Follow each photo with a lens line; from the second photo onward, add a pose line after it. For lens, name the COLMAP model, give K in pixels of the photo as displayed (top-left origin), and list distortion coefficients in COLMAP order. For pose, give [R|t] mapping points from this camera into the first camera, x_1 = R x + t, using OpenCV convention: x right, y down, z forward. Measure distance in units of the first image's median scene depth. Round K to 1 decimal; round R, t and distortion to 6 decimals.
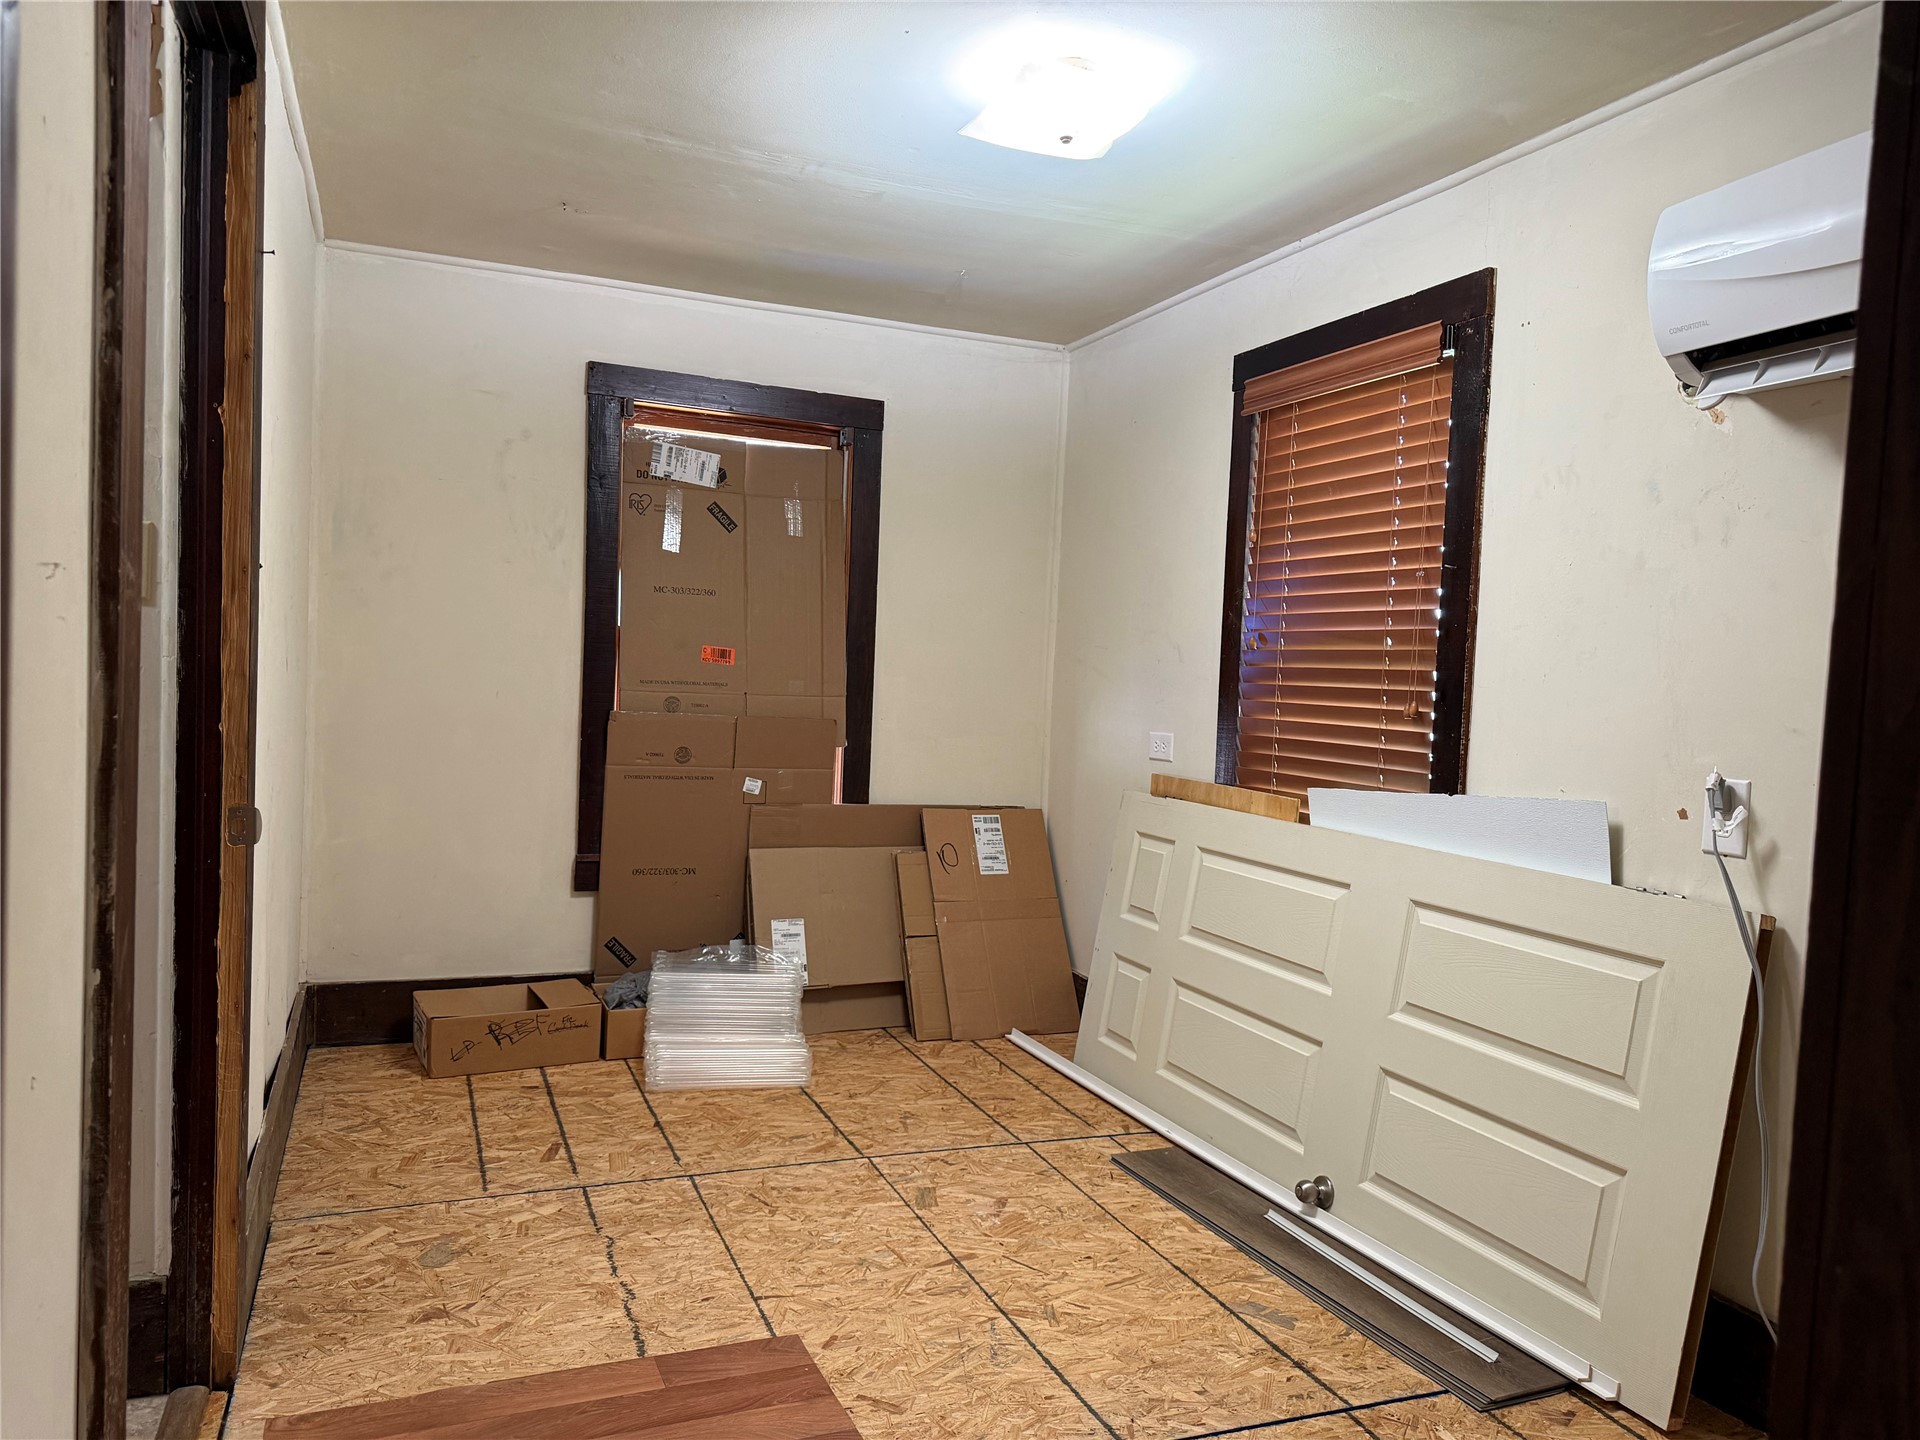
lens RADIAL K [[1366.1, 0, 956.7], [0, 1366.1, 720.6], [0, 0, 1]] dist [0.102458, -0.147066]
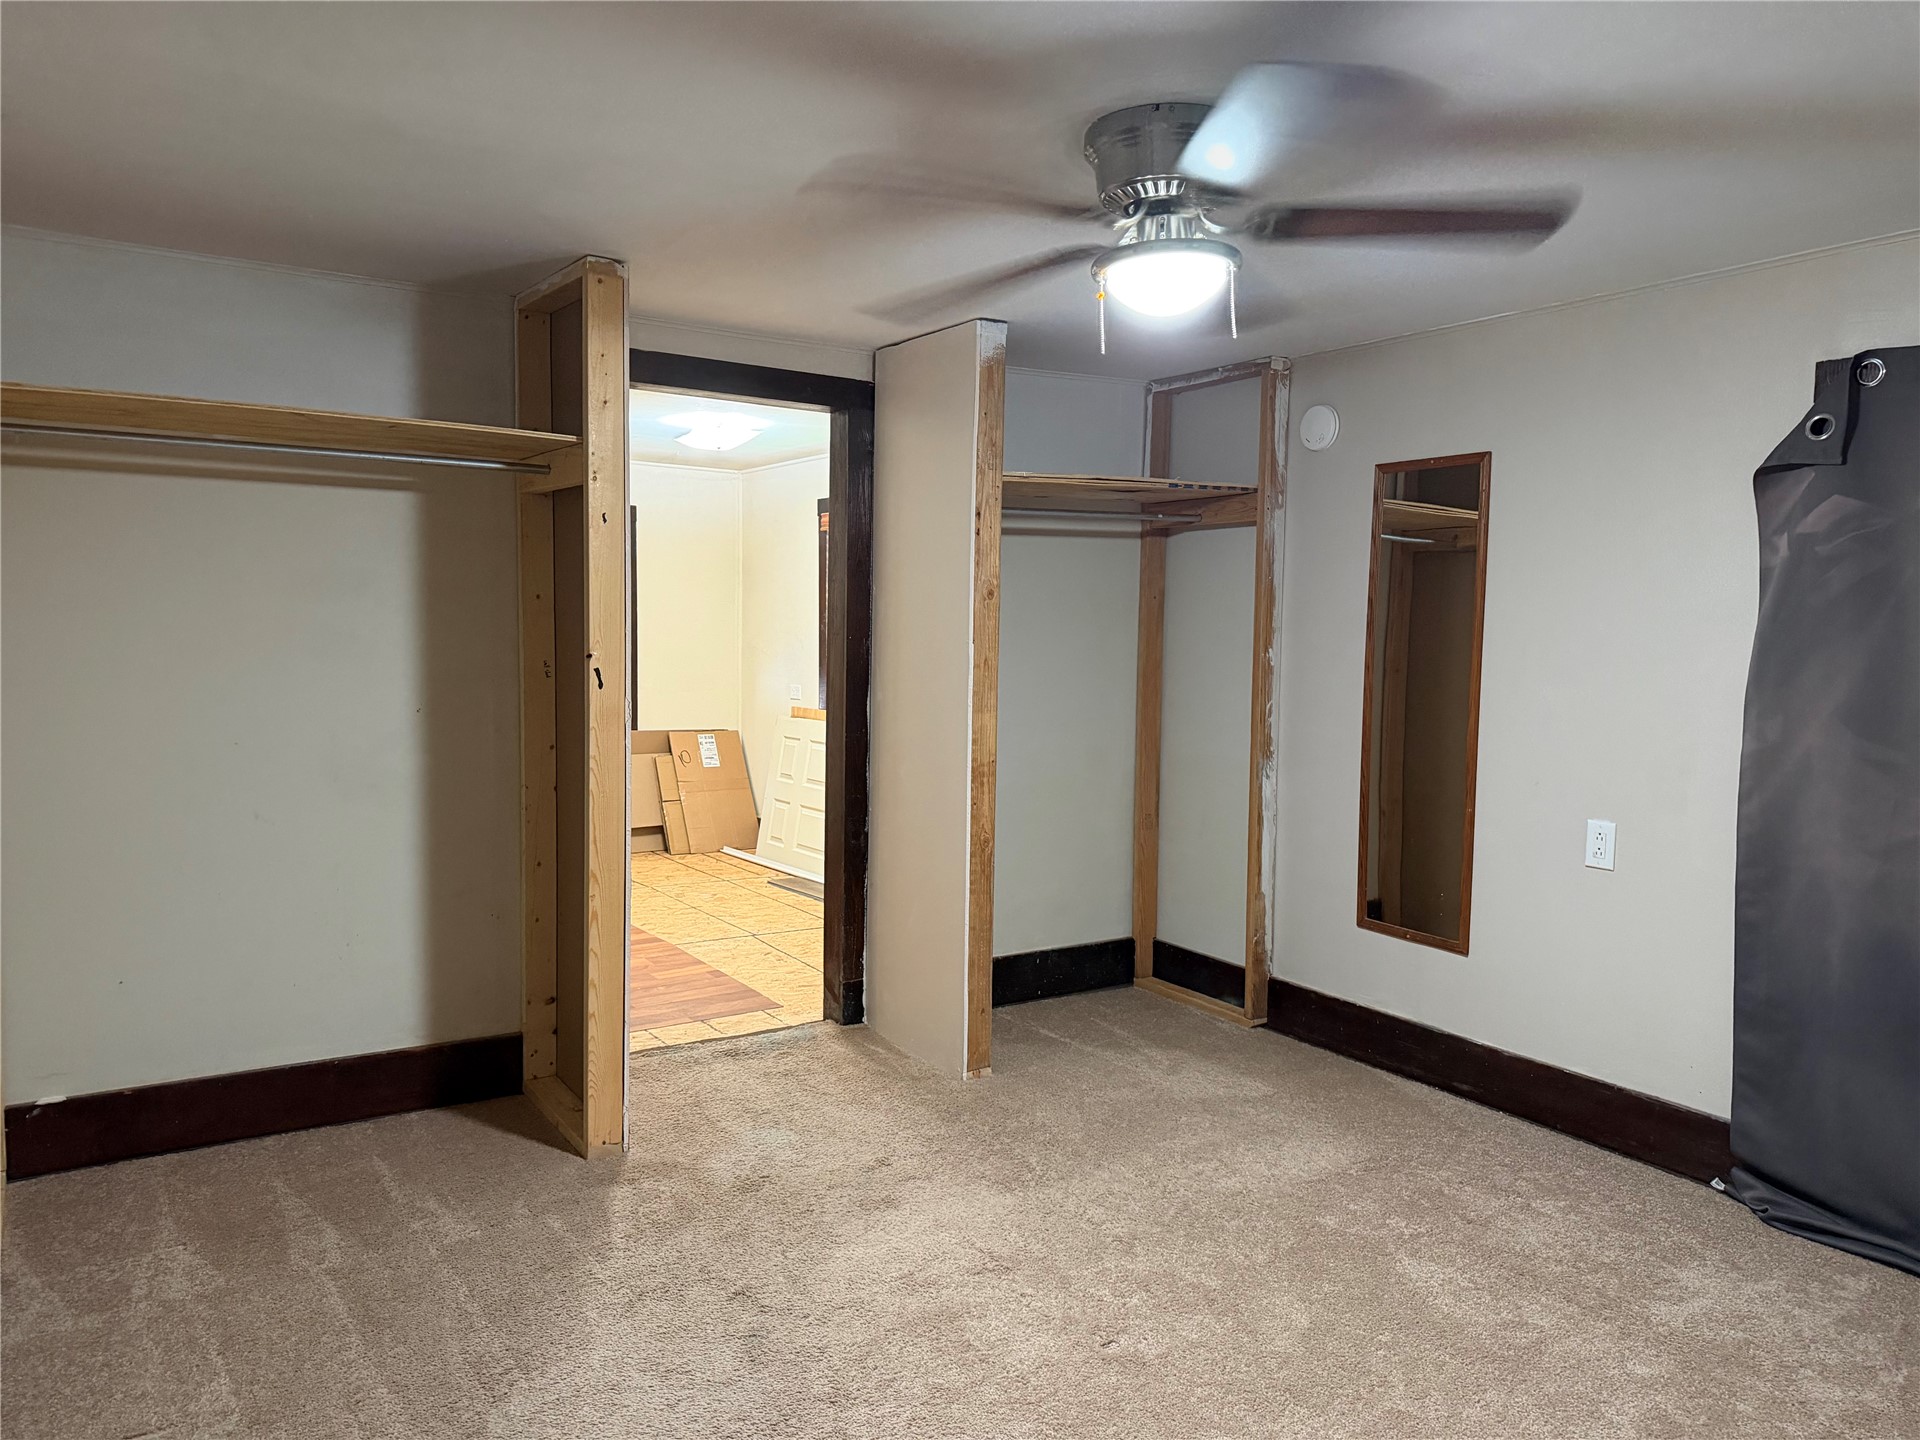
lens RADIAL K [[1366.1, 0, 956.7], [0, 1366.1, 720.6], [0, 0, 1]] dist [0.102458, -0.147066]
pose [[0.981644, -0.042422, 0.185947, 0.015628], [0.036591, 0.998728, 0.034679, 0.000442], [-0.187181, -0.027238, 0.981948, -1.169175]]
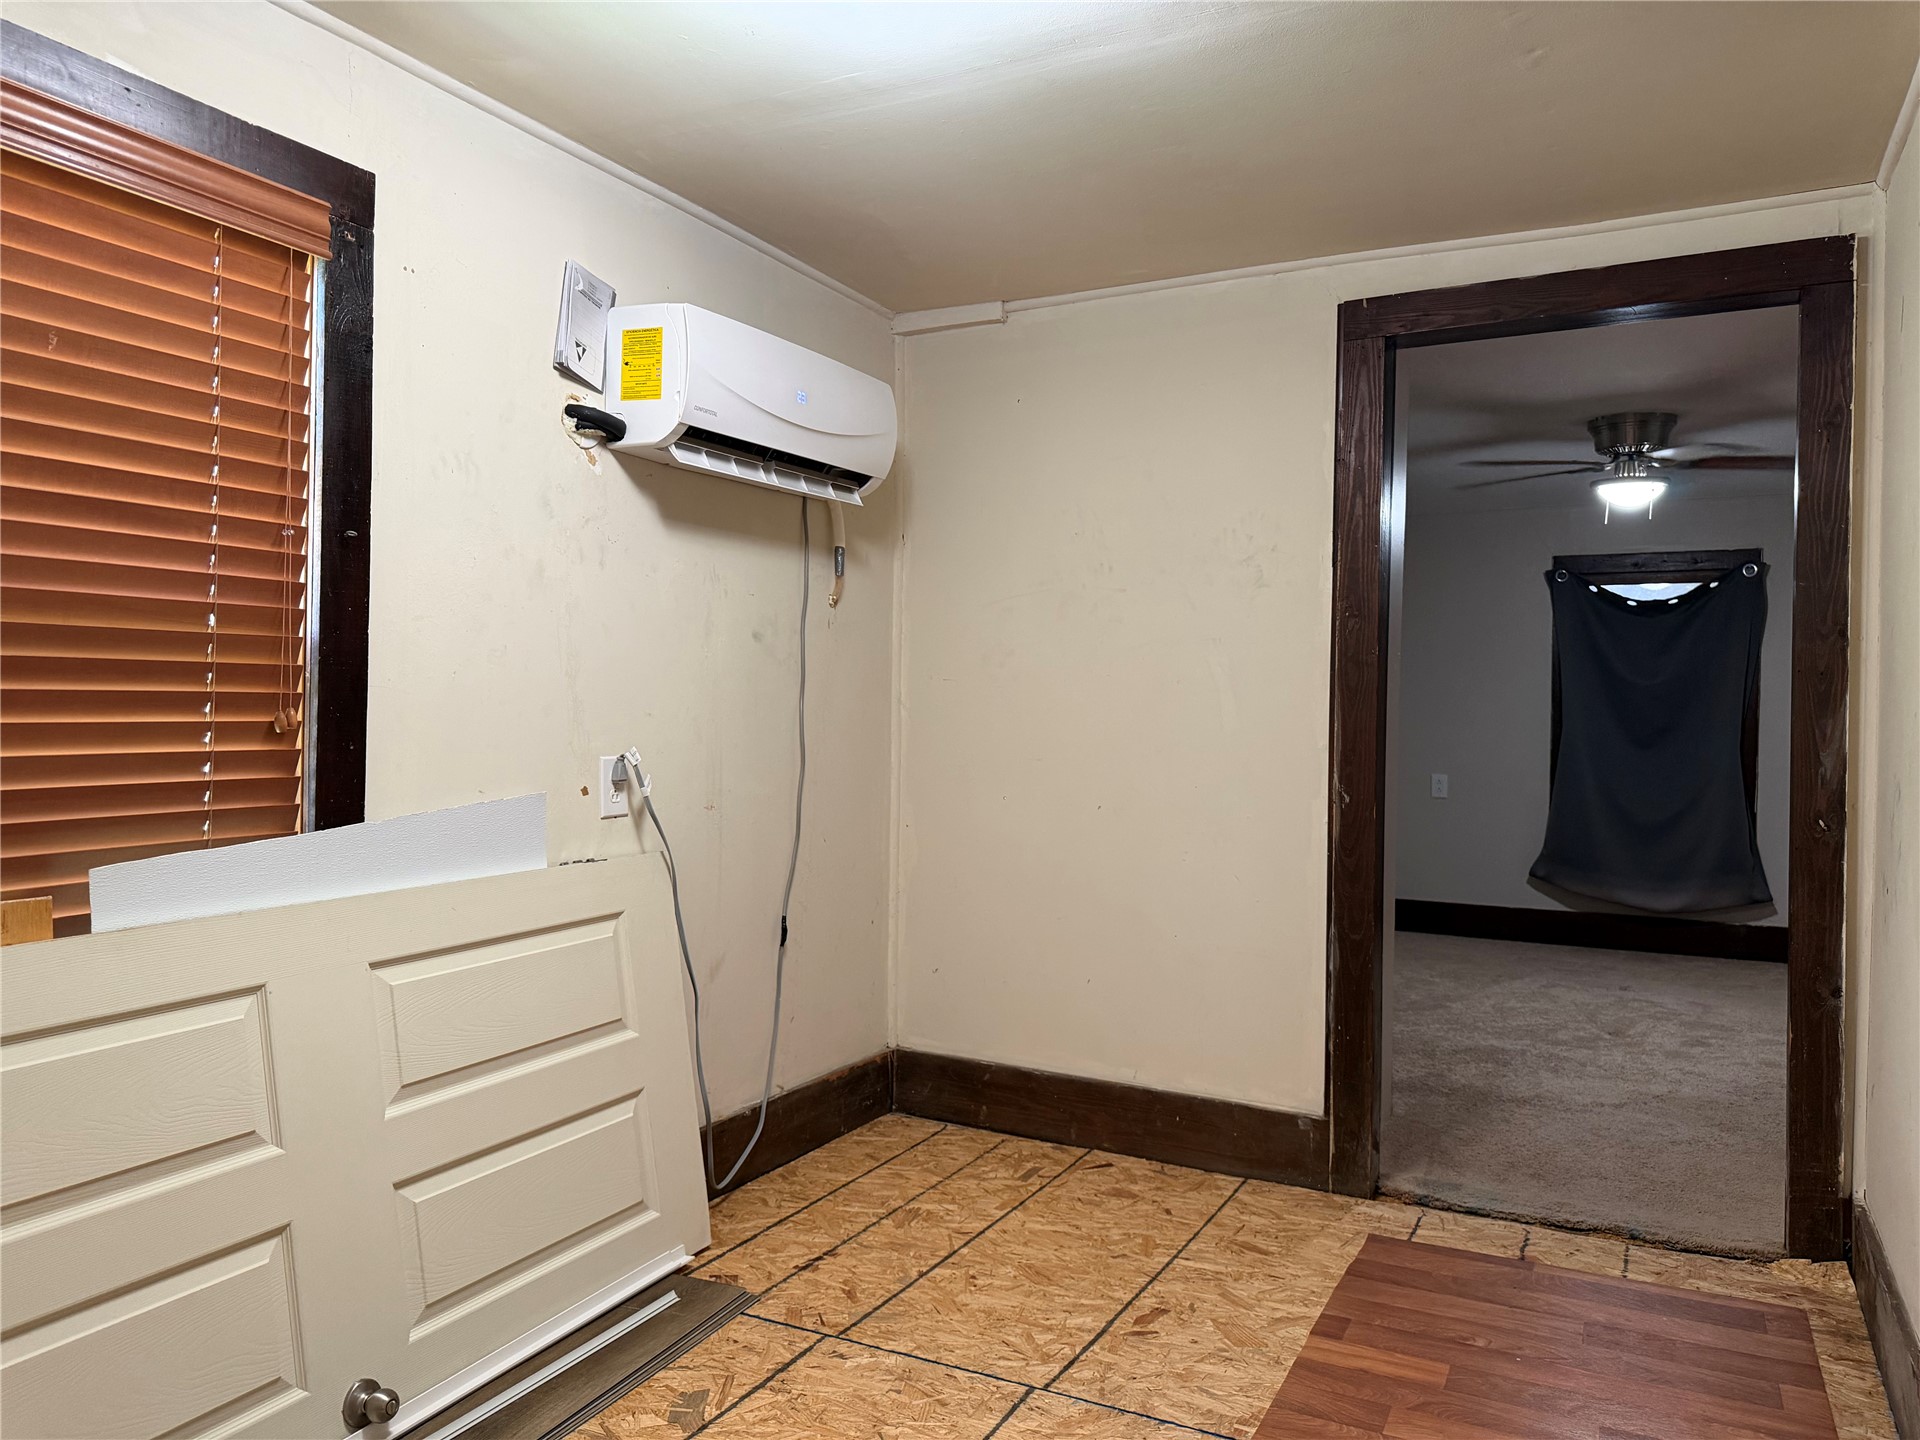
lens RADIAL K [[1366.1, 0, 956.7], [0, 1366.1, 720.6], [0, 0, 1]] dist [0.102458, -0.147066]
pose [[-0.648828, -0.056617, 0.758826, -0.412231], [-0.006751, 0.997617, 0.068660, -0.054514], [-0.760905, 0.039426, -0.647664, 1.101876]]
